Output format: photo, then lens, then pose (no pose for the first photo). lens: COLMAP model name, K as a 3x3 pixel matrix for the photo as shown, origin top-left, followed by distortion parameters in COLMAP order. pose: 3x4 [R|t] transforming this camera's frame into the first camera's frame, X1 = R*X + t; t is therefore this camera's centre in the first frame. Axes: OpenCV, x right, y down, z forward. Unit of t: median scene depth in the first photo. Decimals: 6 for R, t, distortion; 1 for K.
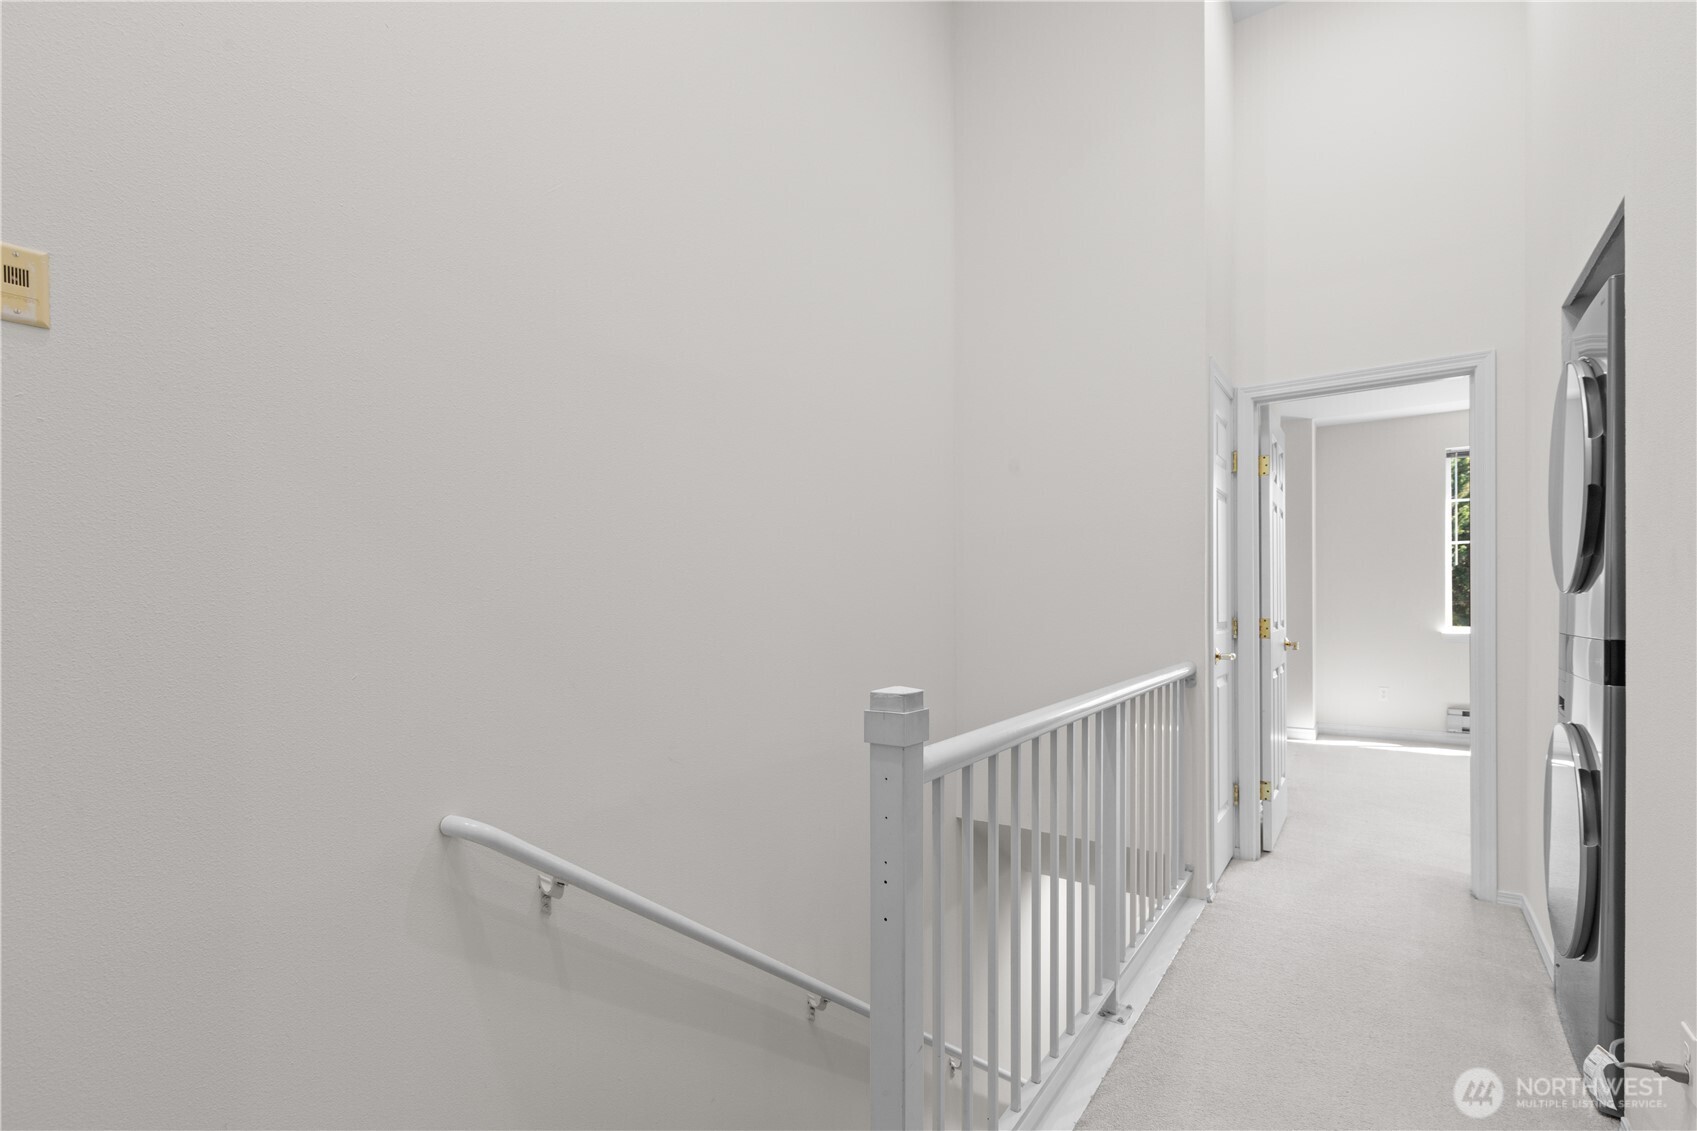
lens RADIAL K [[769.5, 0, 842.1], [0, 769.5, 560.7], [0, 0, 1]] dist [0.001987, 0.000359]
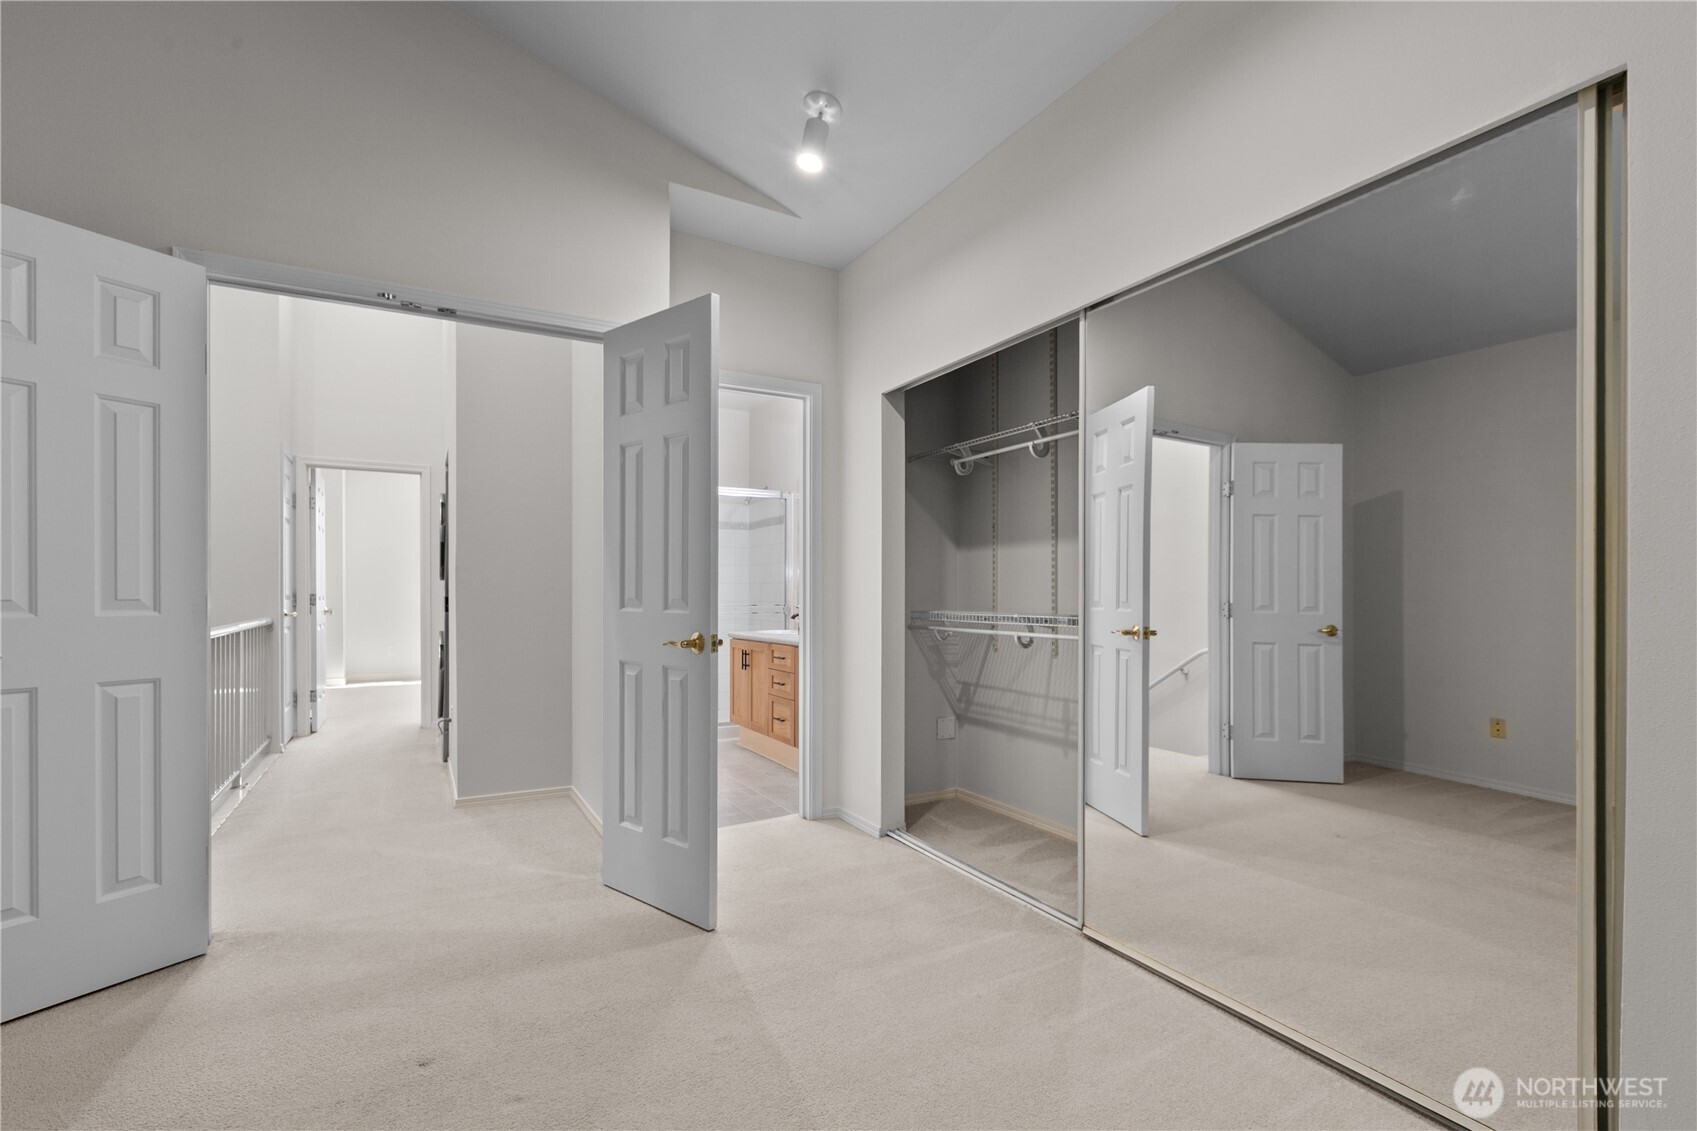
lens RADIAL K [[769.5, 0, 842.1], [0, 769.5, 560.7], [0, 0, 1]] dist [0.001987, 0.000359]
pose [[0.434027, 0.002355, 0.900897, -0.479735], [0.002223, 0.999991, -0.003685, 0.011991], [-0.900897, 0.003602, 0.434018, -0.794561]]
